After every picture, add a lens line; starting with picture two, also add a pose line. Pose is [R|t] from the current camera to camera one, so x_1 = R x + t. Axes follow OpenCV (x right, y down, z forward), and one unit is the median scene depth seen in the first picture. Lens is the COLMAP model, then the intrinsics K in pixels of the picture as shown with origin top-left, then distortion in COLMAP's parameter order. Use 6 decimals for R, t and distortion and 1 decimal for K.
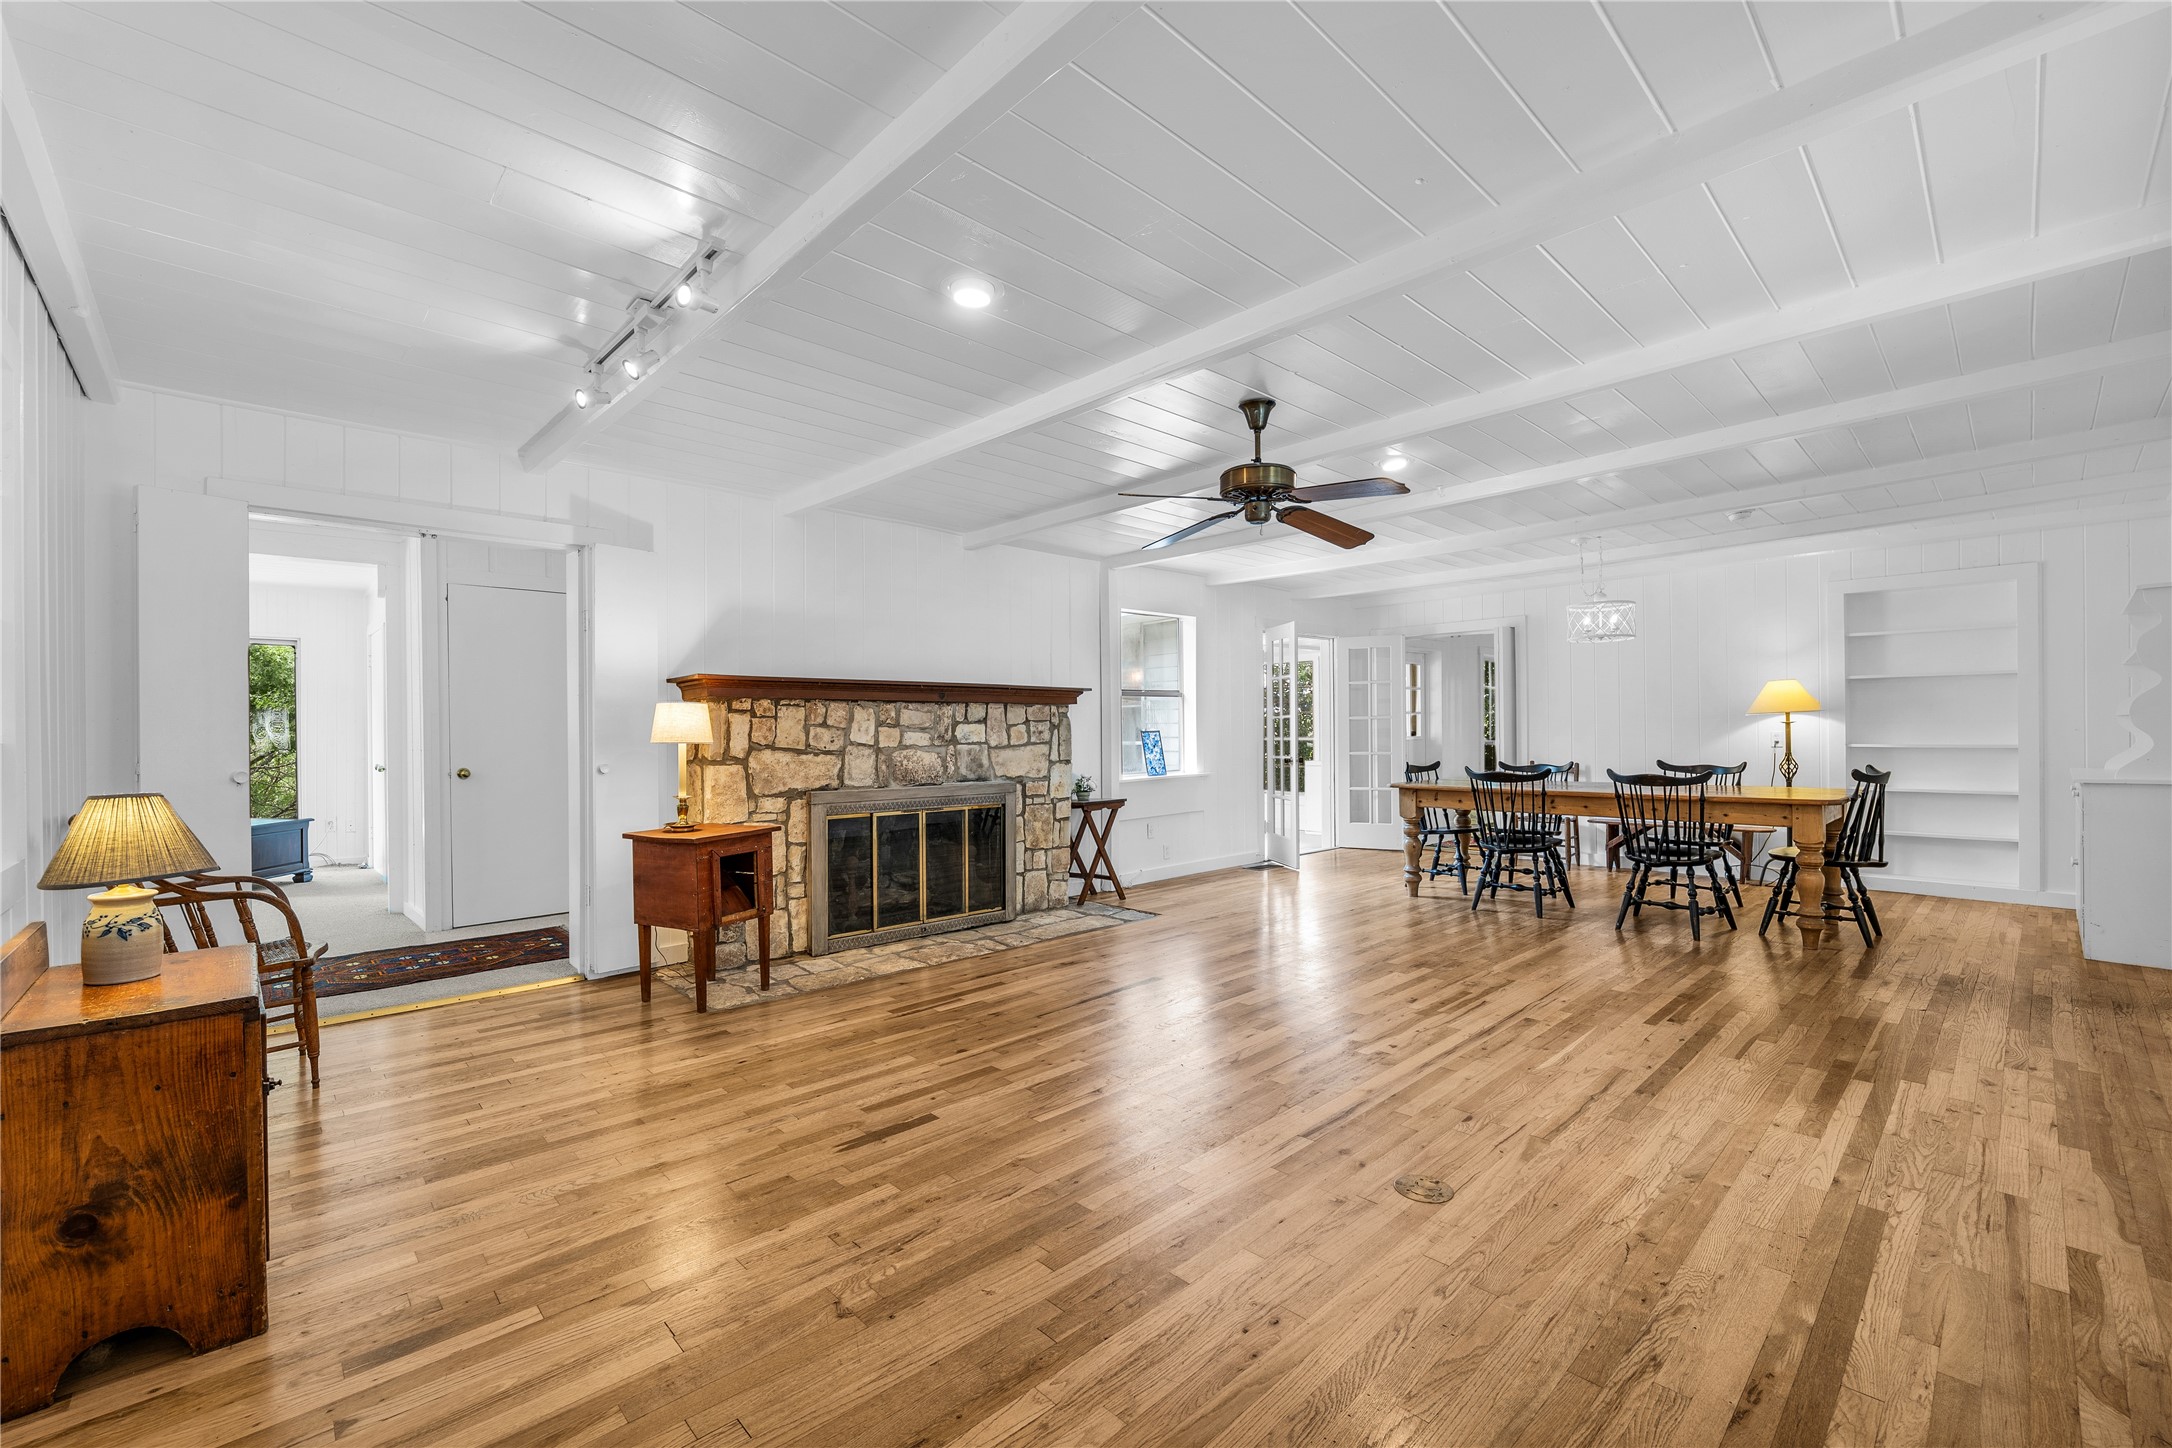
lens RADIAL K [[903.0, 0, 1075.2], [0, 903.0, 729.8], [0, 0, 1]] dist [0.003112, 0.000134]
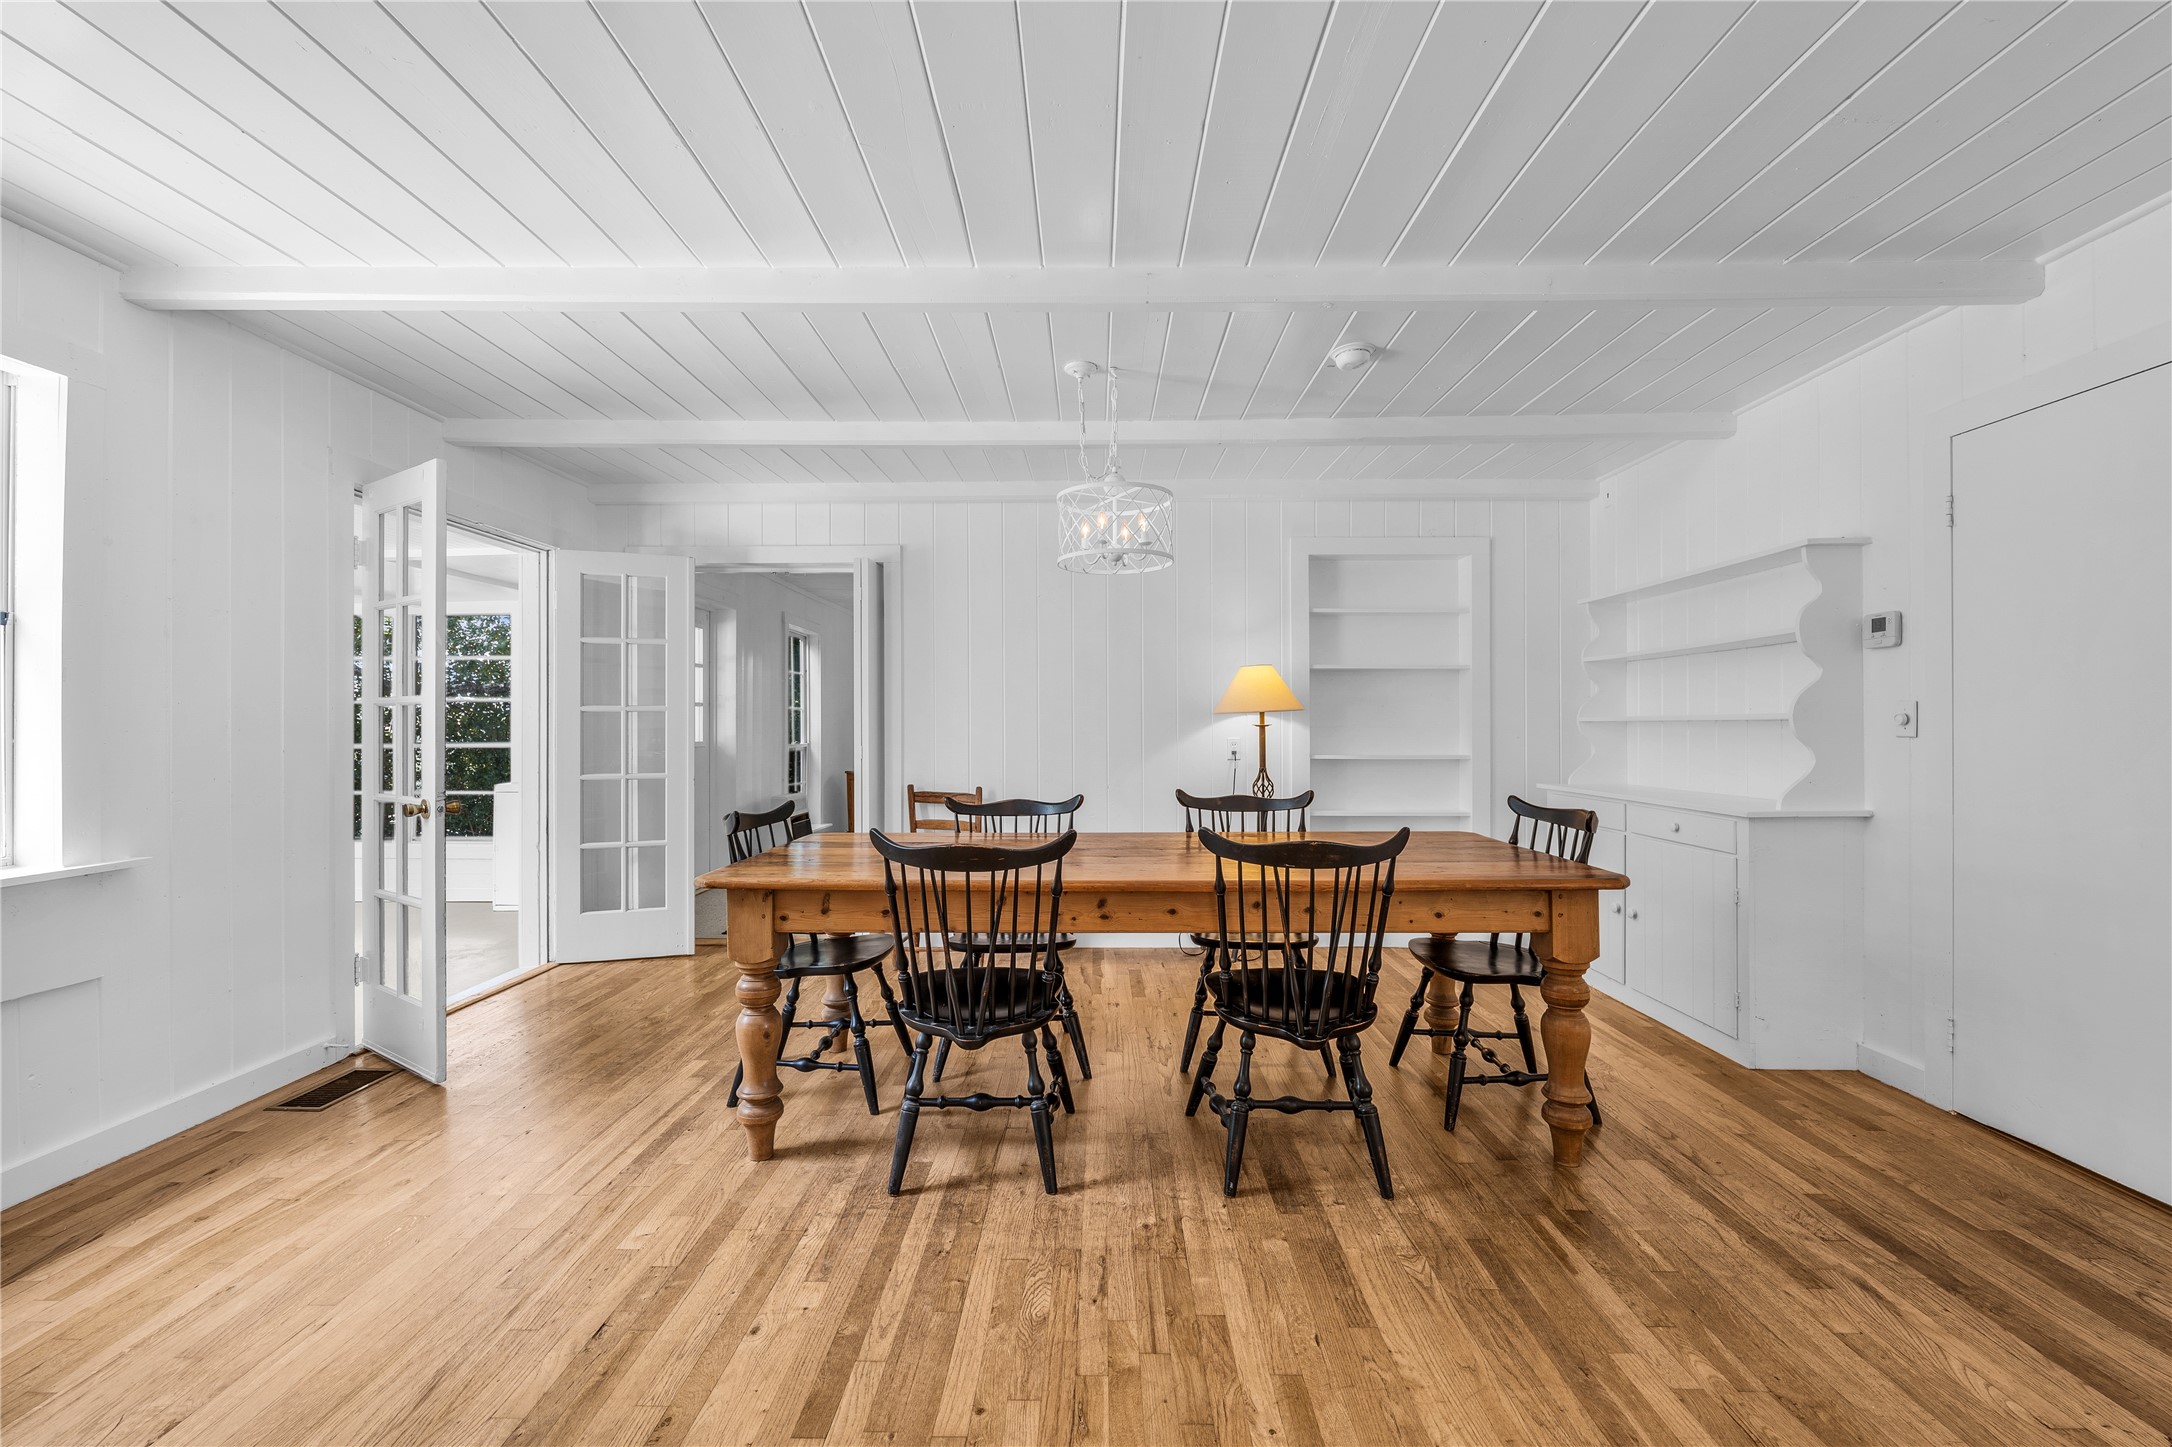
lens RADIAL K [[903.0, 0, 1070.5], [0, 903.0, 727.0], [0, 0, 1]] dist [0.003112, 0.000134]
pose [[0.696979, 0.009520, 0.717028, 0.180959], [-0.006424, 0.999955, -0.007032, -0.001420], [-0.717062, 0.000295, 0.697009, 0.618745]]
